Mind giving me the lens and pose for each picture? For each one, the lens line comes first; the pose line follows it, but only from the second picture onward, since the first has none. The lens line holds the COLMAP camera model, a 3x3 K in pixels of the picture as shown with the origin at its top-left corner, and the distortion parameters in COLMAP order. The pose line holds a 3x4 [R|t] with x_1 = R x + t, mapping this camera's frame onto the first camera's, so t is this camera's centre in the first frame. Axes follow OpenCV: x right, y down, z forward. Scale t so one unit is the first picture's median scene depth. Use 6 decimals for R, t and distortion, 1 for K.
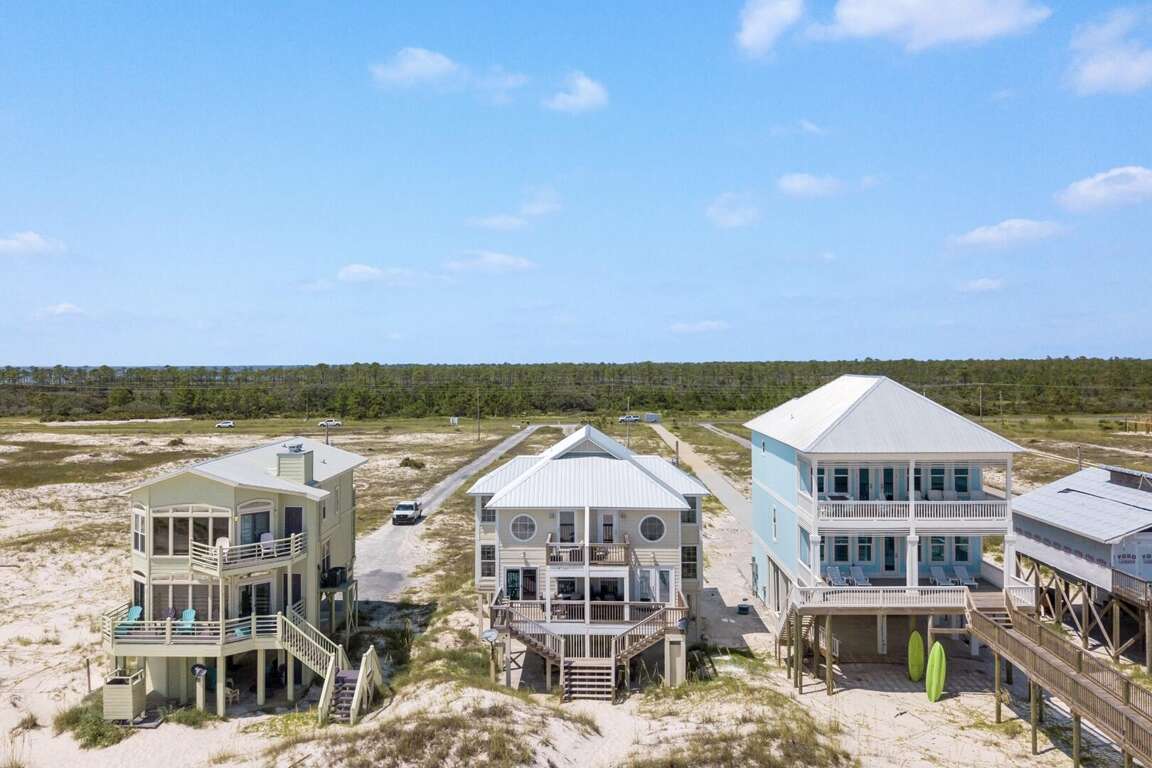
lens RADIAL K [[994.0, 0, 552.8], [0, 994.0, 327.4], [0, 0, 1]] dist [-0.002930, 0.000462]
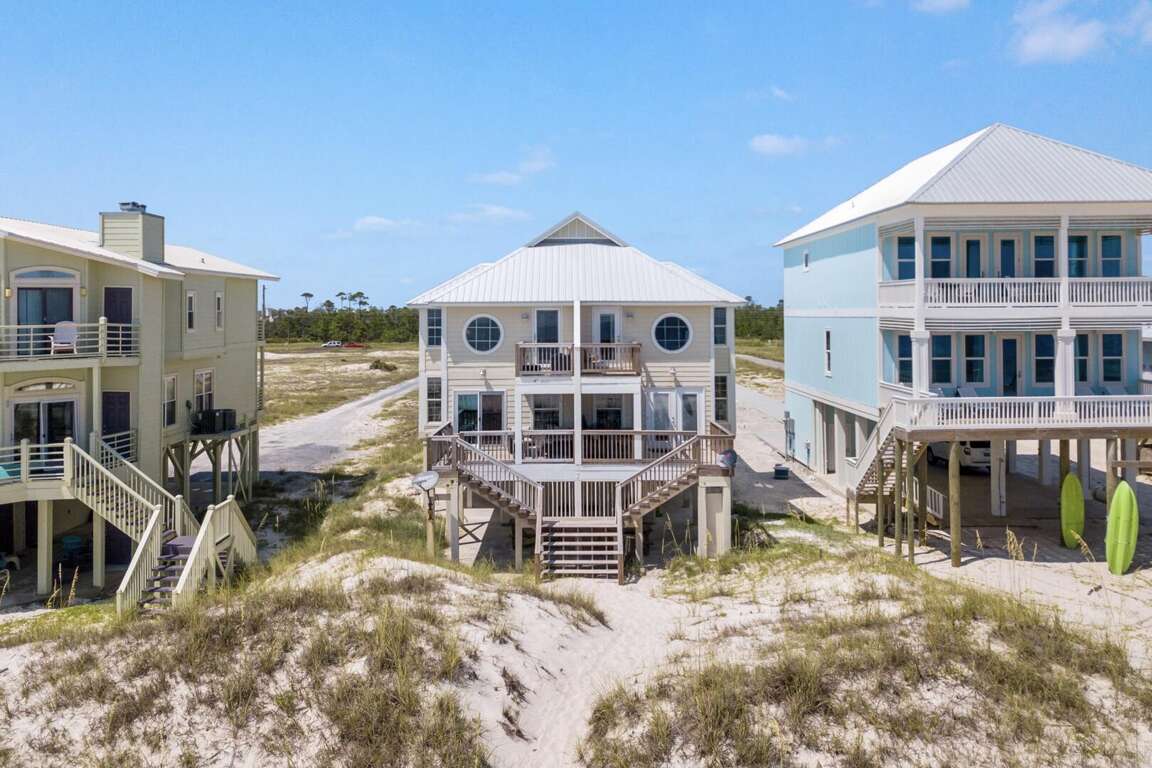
lens RADIAL K [[912.4, 0, 573.4], [0, 912.4, 276.6], [0, 0, 1]] dist [0.011458, -0.008469]
pose [[0.999141, 0.000196, 0.041449, 0.006959], [0.000053, 0.999982, -0.006008, 0.180431], [-0.041449, 0.006005, 0.999123, 0.406157]]
